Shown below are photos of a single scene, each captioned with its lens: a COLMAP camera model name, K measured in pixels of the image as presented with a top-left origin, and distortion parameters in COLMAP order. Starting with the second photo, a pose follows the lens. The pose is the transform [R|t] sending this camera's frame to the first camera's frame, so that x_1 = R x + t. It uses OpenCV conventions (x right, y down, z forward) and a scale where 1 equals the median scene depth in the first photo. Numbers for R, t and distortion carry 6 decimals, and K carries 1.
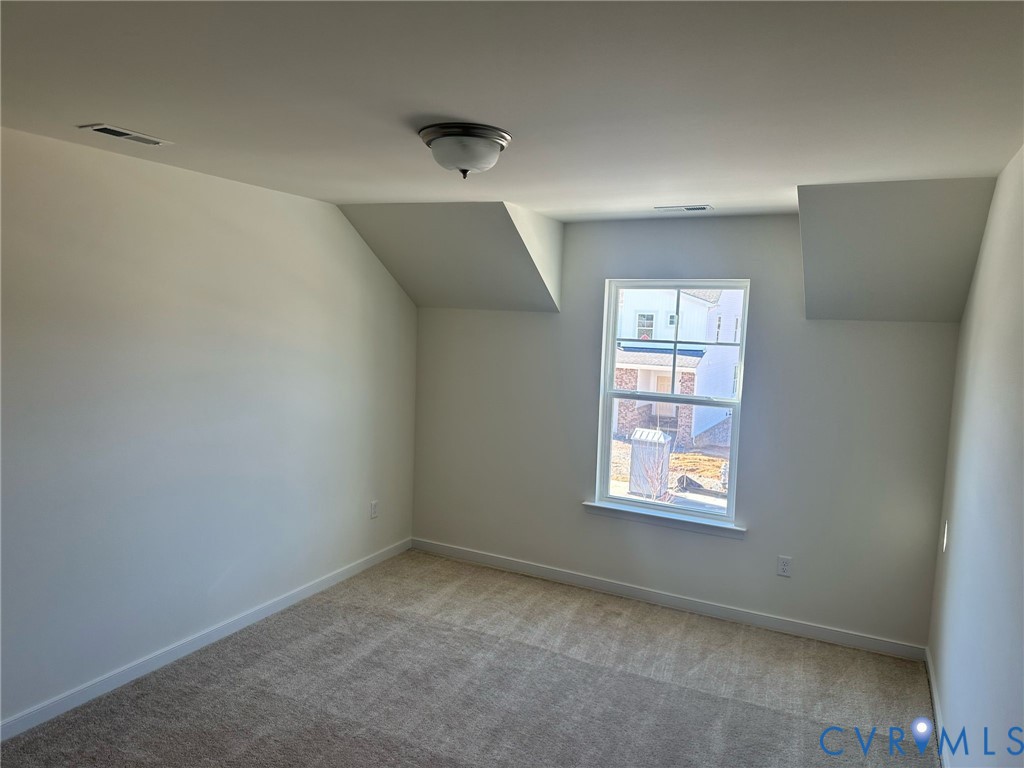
lens RADIAL K [[745.0, 0, 504.3], [0, 745.0, 381.1], [0, 0, 1]] dist [0.107488, -0.047166]
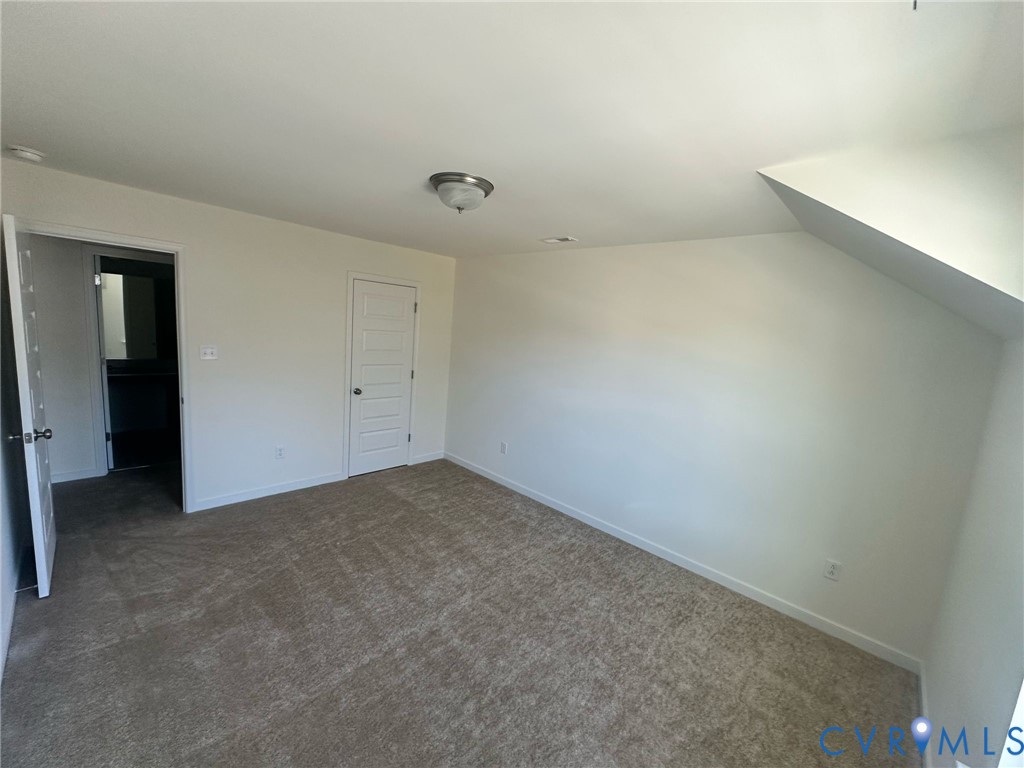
lens RADIAL K [[415.5, 0, 513.9], [0, 415.5, 384.0], [0, 0, 1]] dist [-0.000070, 0.000420]
pose [[-0.278601, 0.084625, -0.956671, 0.425373], [-0.172203, 0.975566, 0.136445, -0.048121], [0.944843, 0.202756, -0.257221, 0.825376]]
